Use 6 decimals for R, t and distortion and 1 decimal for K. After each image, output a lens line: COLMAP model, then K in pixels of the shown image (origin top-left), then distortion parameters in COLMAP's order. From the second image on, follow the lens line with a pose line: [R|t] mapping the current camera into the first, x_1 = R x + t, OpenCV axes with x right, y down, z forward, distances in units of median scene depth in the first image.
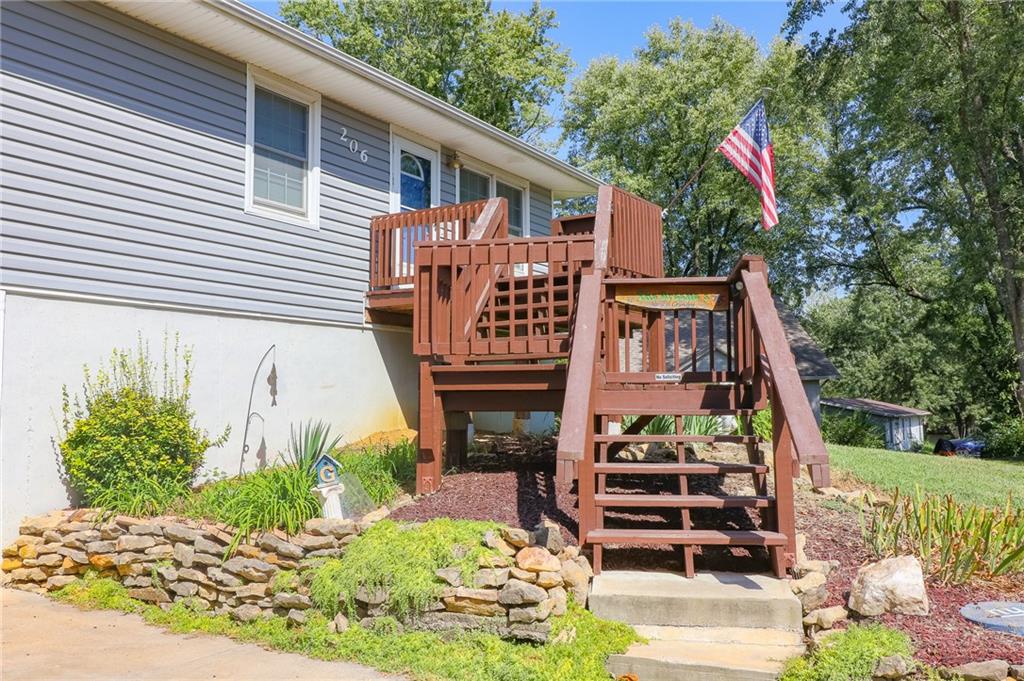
lens RADIAL K [[870.4, 0, 508.3], [0, 870.4, 334.6], [0, 0, 1]] dist [0.015372, -0.009106]
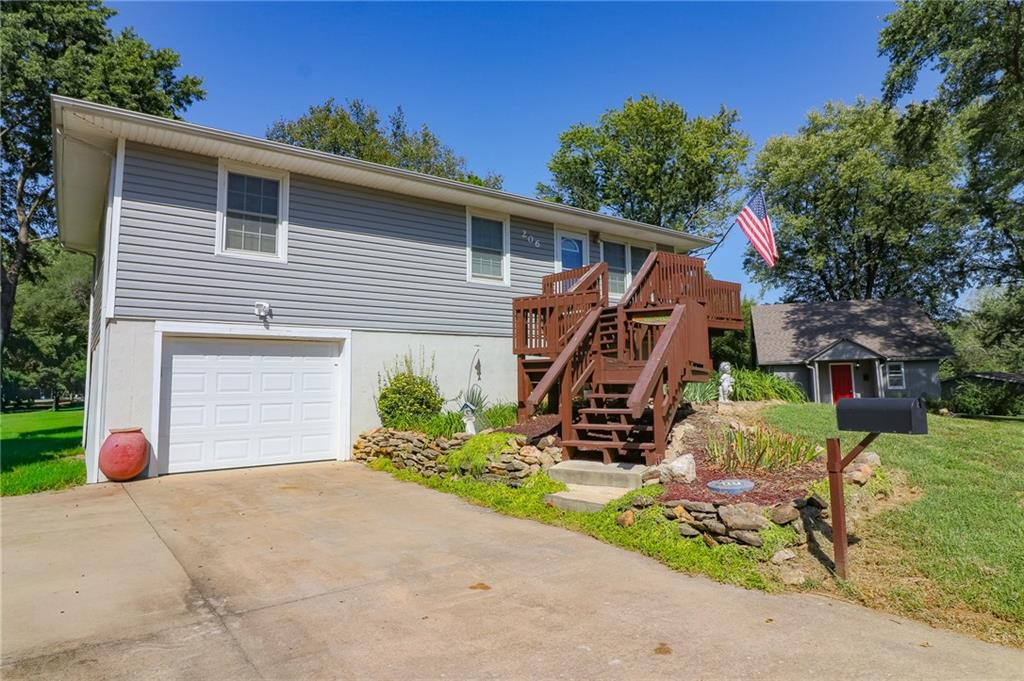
lens RADIAL K [[570.3, 0, 515.0], [0, 570.3, 339.4], [0, 0, 1]] dist [-0.008818, -0.005052]
pose [[0.928042, -0.032917, -0.371018, 0.261394], [0.035825, 0.999358, 0.000945, -0.008471], [0.370748, -0.014169, 0.928625, -0.148487]]
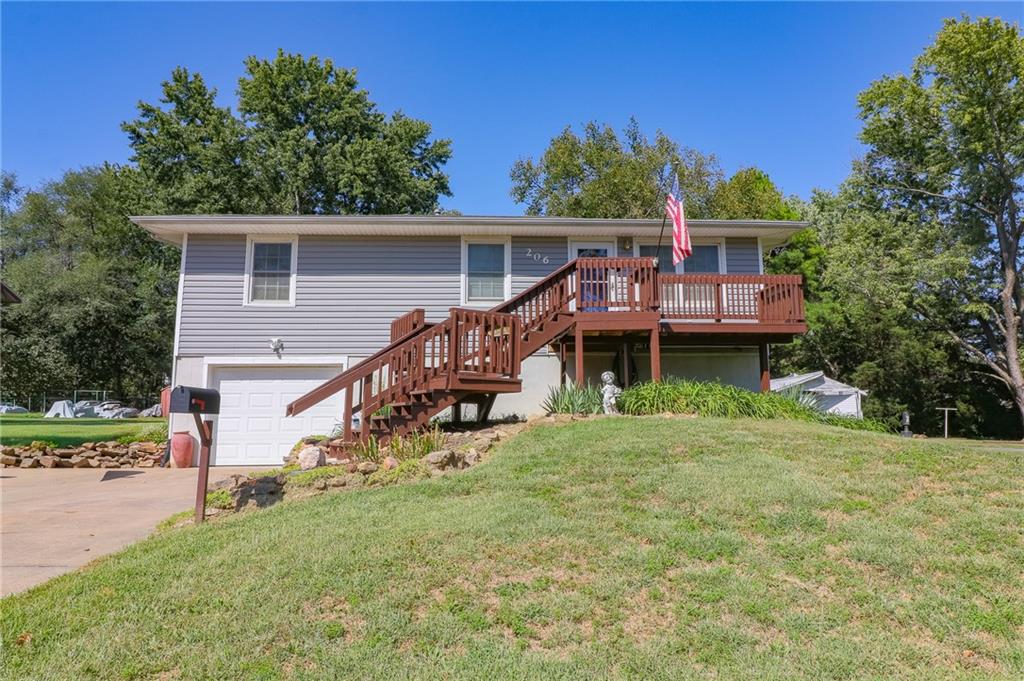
lens RADIAL K [[633.1, 0, 511.7], [0, 633.1, 342.4], [0, 0, 1]] dist [-0.004442, -0.001804]
pose [[0.582586, -0.095745, -0.807110, 0.954940], [0.068950, 0.995279, -0.068298, 0.055671], [0.809839, -0.015860, 0.586438, 0.200372]]
